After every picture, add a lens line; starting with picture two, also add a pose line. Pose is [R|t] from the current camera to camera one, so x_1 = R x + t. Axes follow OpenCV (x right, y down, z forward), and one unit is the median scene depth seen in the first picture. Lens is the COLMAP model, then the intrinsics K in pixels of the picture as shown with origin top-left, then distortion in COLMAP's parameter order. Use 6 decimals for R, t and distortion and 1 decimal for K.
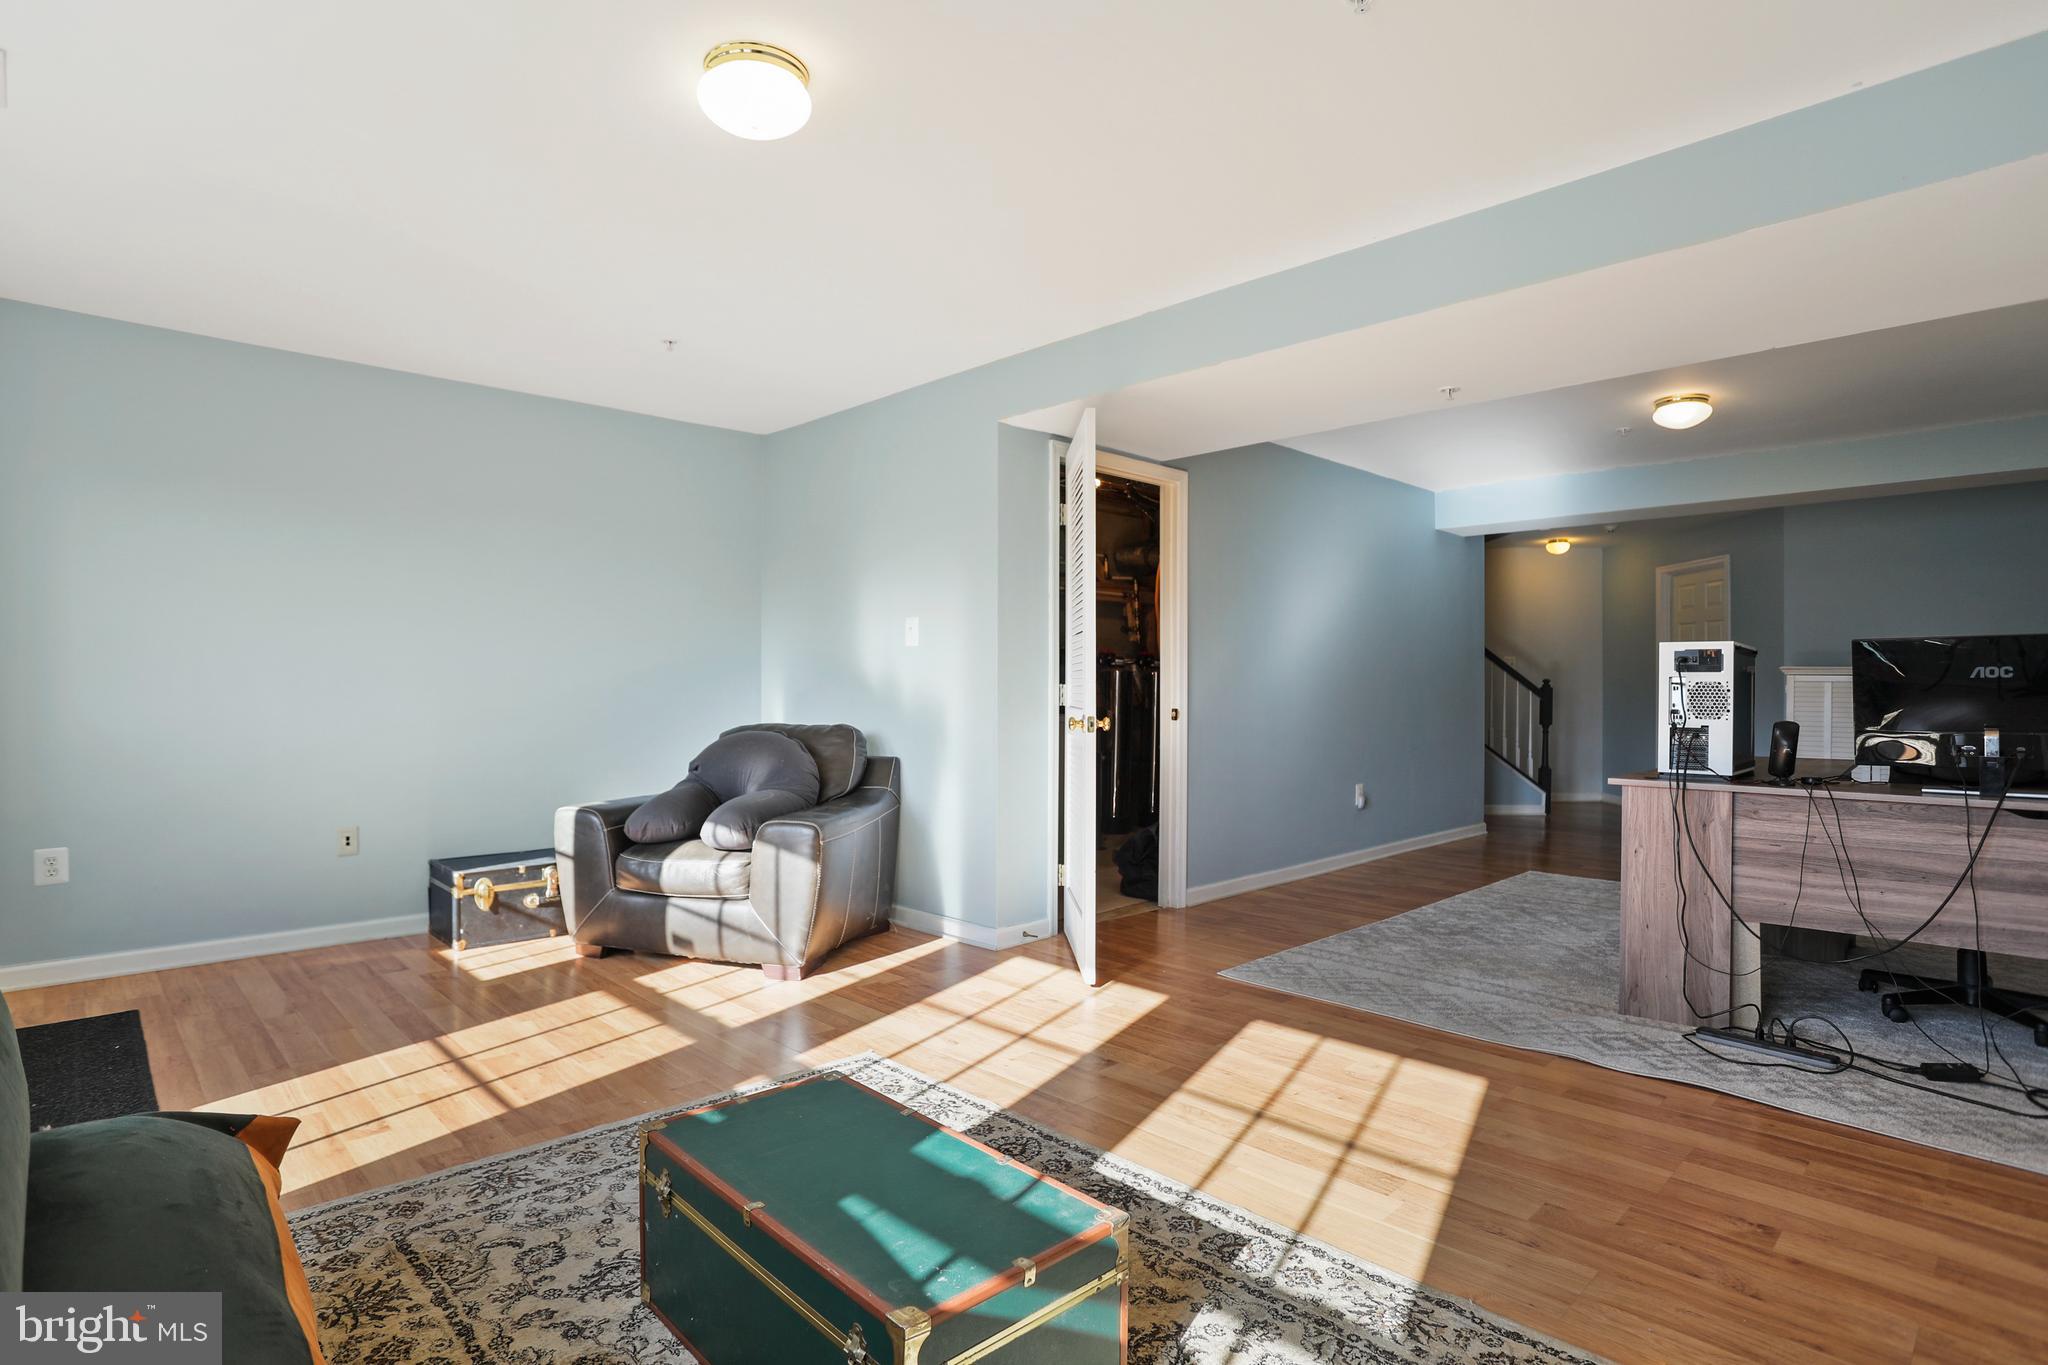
lens RADIAL K [[1000.2, 0, 1014.6], [0, 1000.2, 698.4], [0, 0, 1]] dist [-0.060636, 0.001449]
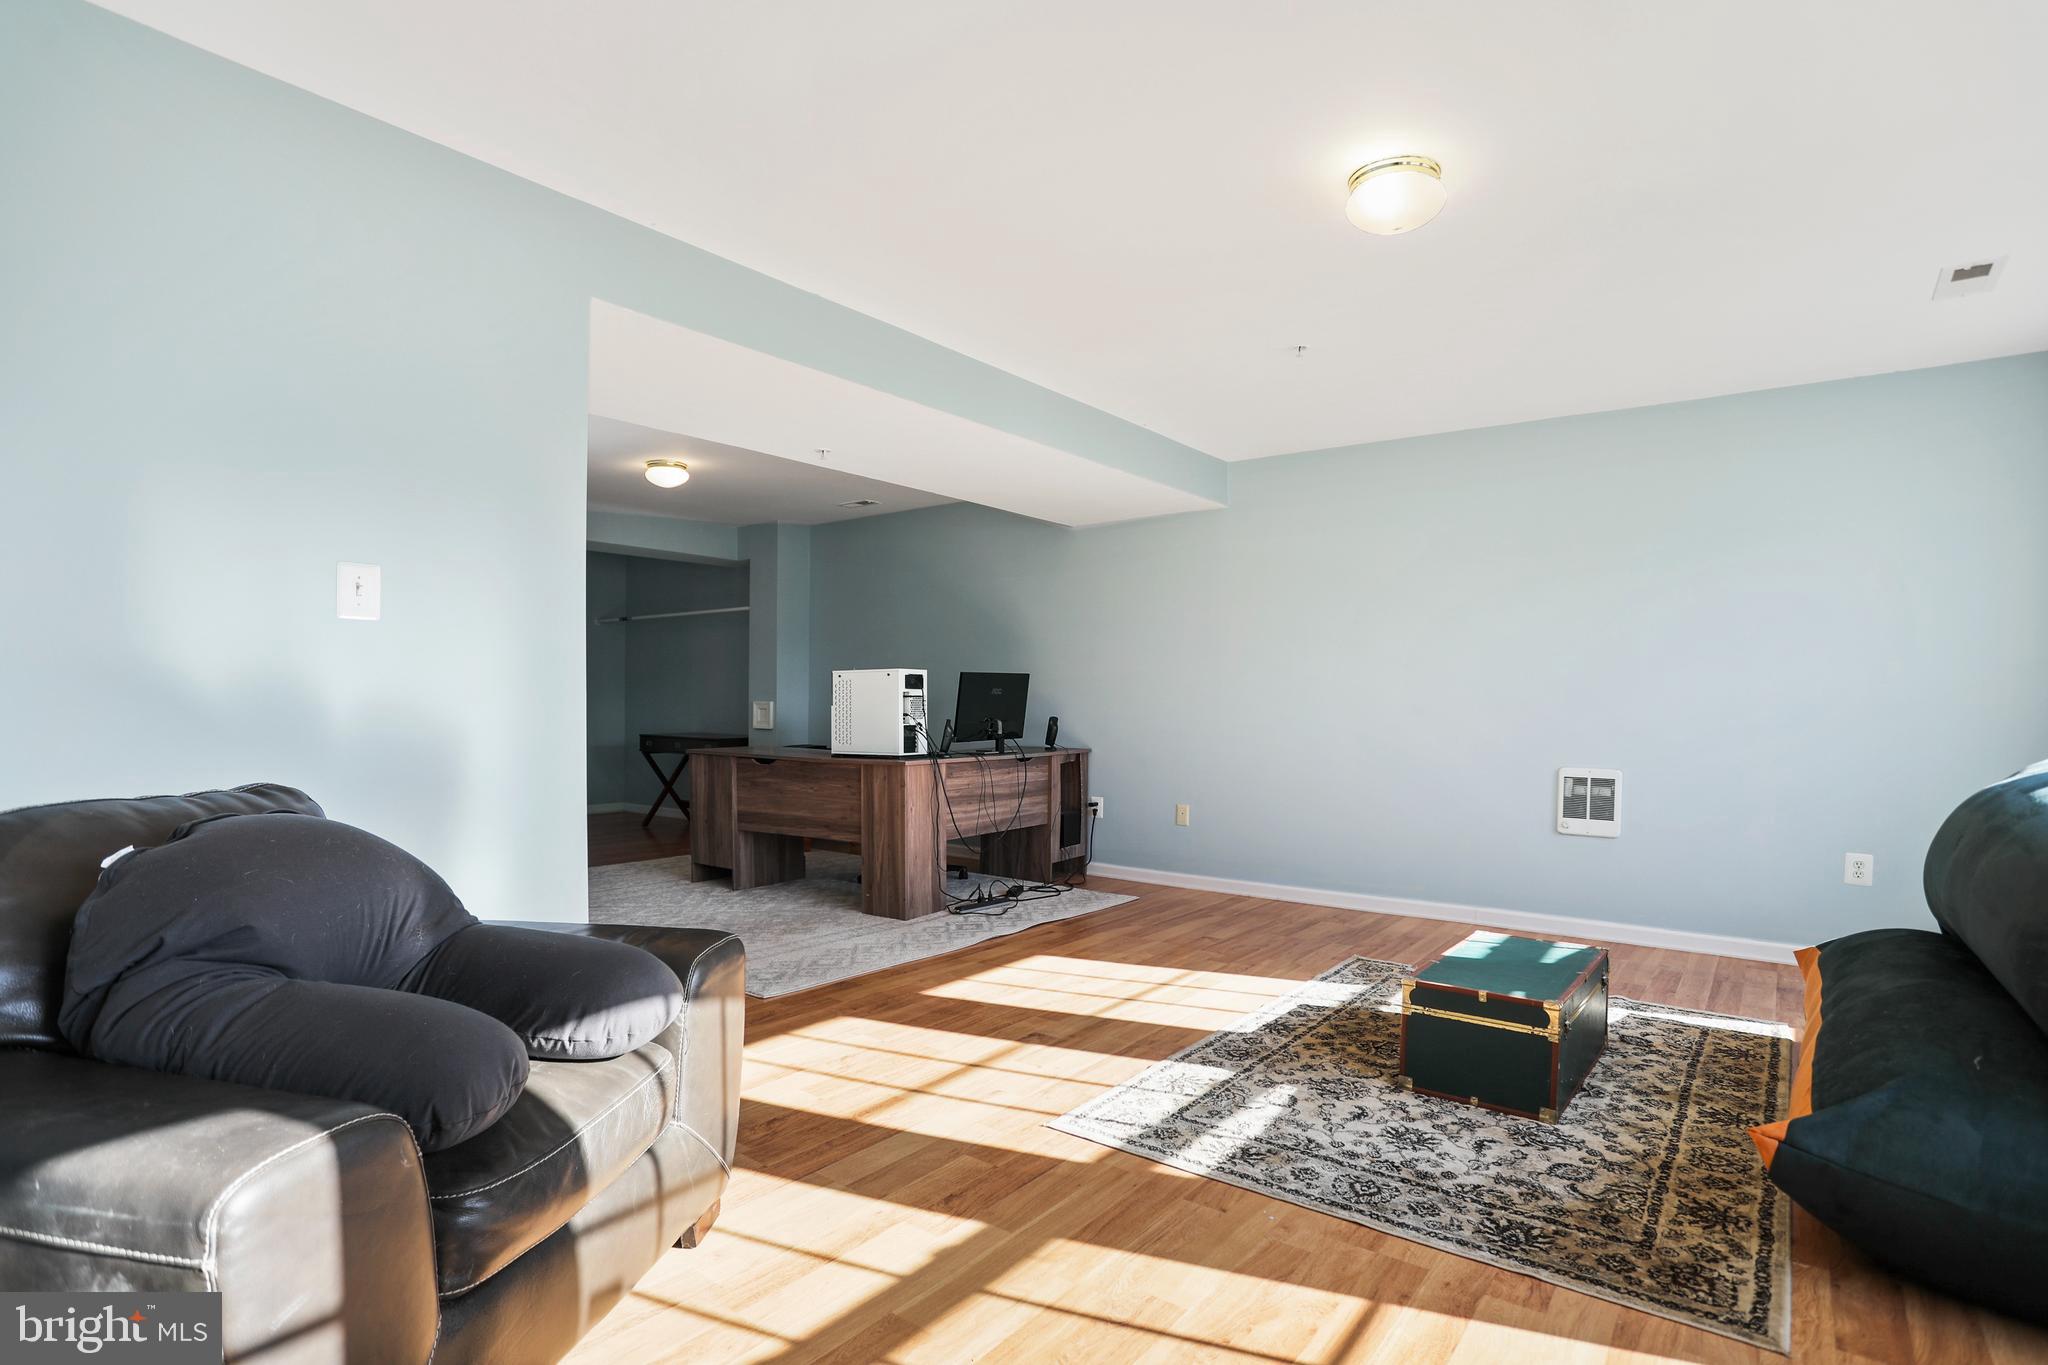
lens RADIAL K [[985.4, 0, 1024.0], [0, 985.4, 682.5], [0, 0, 1]] dist [-0.049823, 0.000140]
pose [[-0.111503, 0.011331, 0.993700, -1.104783], [0.000608, 0.999936, -0.011334, -0.024126], [-0.993764, -0.000660, -0.111503, 1.236119]]
